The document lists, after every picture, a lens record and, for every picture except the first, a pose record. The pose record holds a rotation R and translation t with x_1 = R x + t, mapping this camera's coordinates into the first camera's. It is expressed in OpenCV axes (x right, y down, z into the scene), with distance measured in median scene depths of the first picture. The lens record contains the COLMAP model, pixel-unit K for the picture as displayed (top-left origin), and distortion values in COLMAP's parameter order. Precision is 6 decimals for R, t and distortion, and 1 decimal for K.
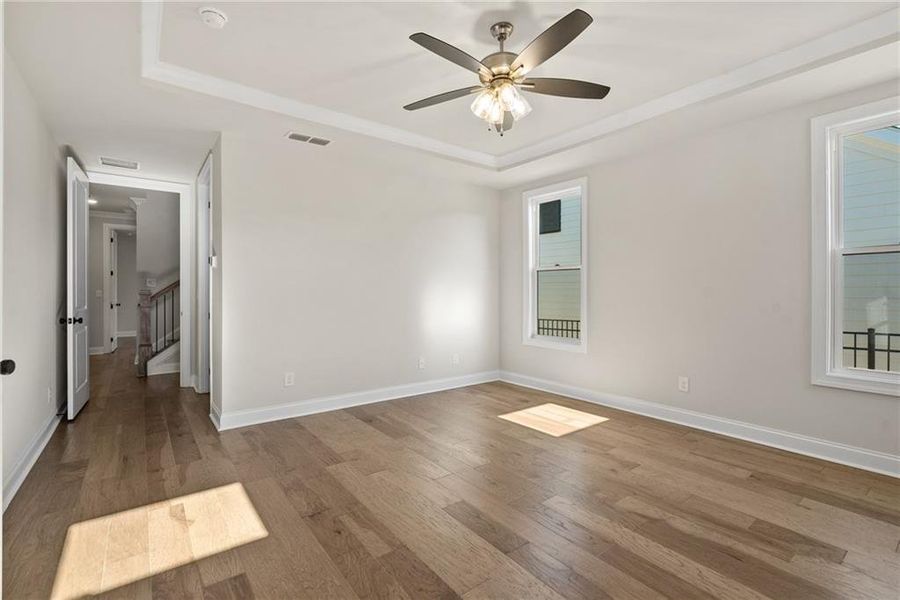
lens RADIAL K [[409.0, 0, 450.8], [0, 409.0, 292.8], [0, 0, 1]] dist [-0.008282, 0.000533]
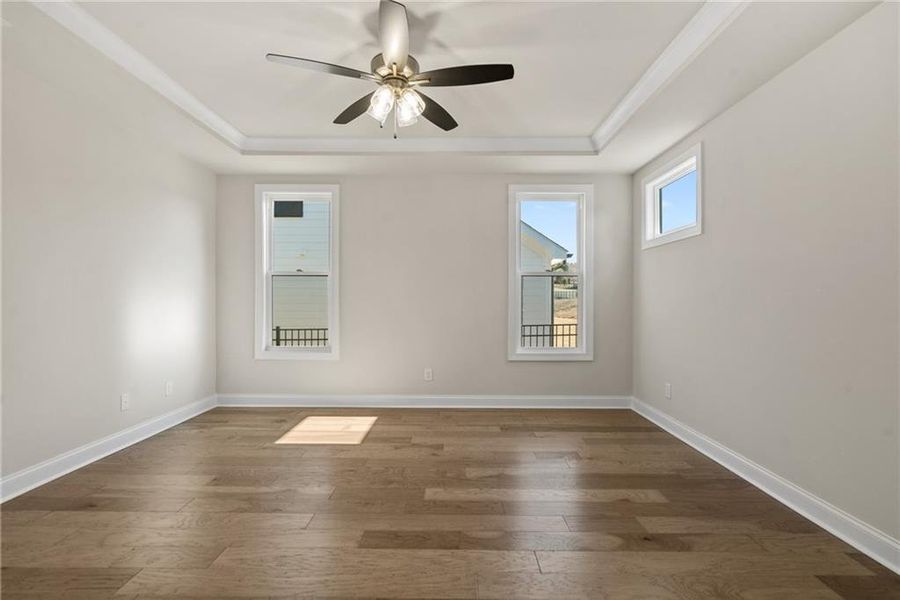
lens RADIAL K [[409.0, 0, 454.2], [0, 409.0, 305.3], [0, 0, 1]] dist [-0.008282, 0.000533]
pose [[0.610197, -0.010574, 0.792179, -0.357667], [-0.001473, 0.999894, 0.014481, -0.002824], [-0.792248, -0.010003, 0.610117, 0.188876]]
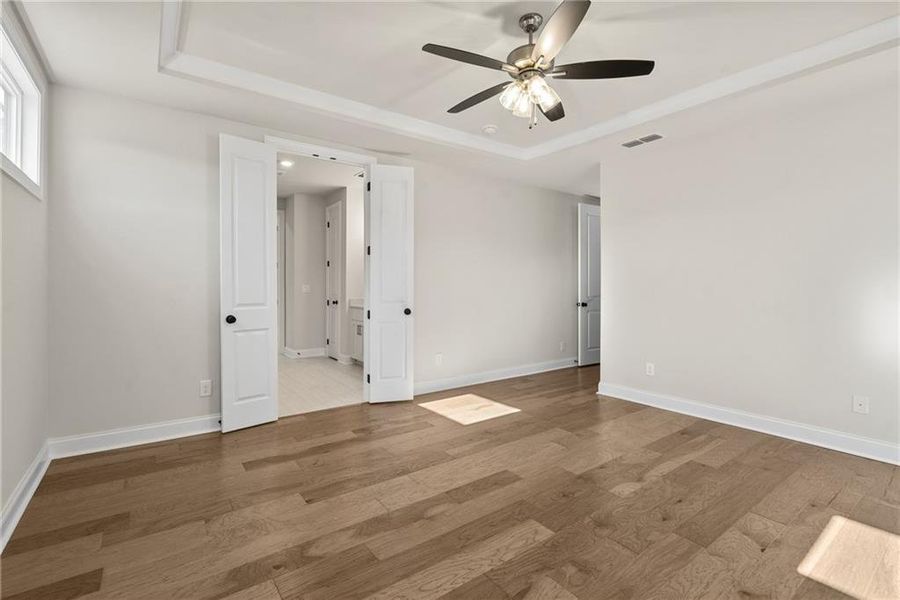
lens RADIAL K [[409.0, 0, 443.2], [0, 409.0, 289.7], [0, 0, 1]] dist [-0.008282, 0.000533]
pose [[-0.033999, 0.008524, -0.999386, 0.716147], [-0.002808, 0.999959, 0.008624, -0.002205], [0.999418, 0.003100, -0.033973, 0.526818]]
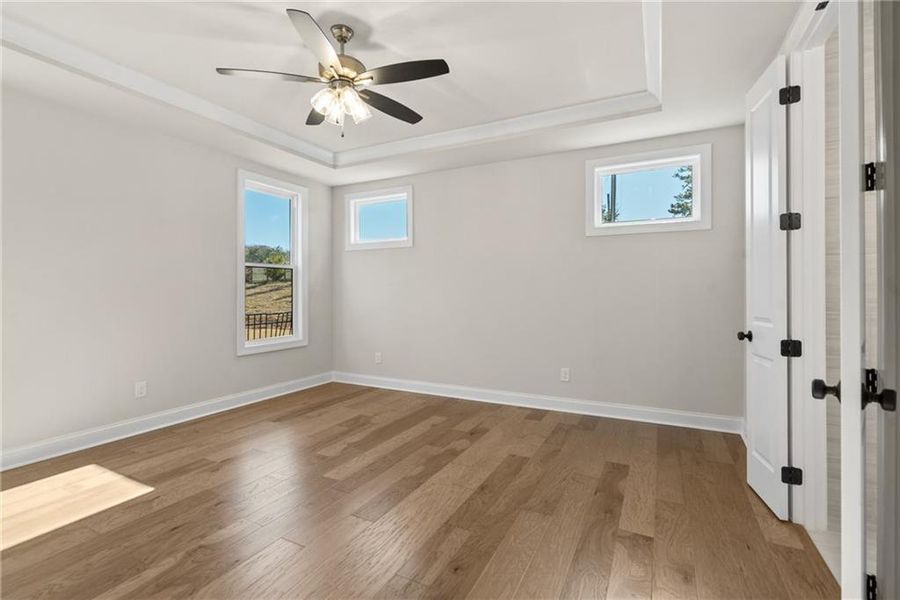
lens RADIAL K [[409.0, 0, 451.7], [0, 409.0, 292.6], [0, 0, 1]] dist [-0.008282, 0.000533]
pose [[-0.432134, -0.003176, 0.901804, -0.580129], [0.000211, 0.999993, 0.003623, -0.001627], [-0.901809, 0.001755, -0.432131, 0.764570]]
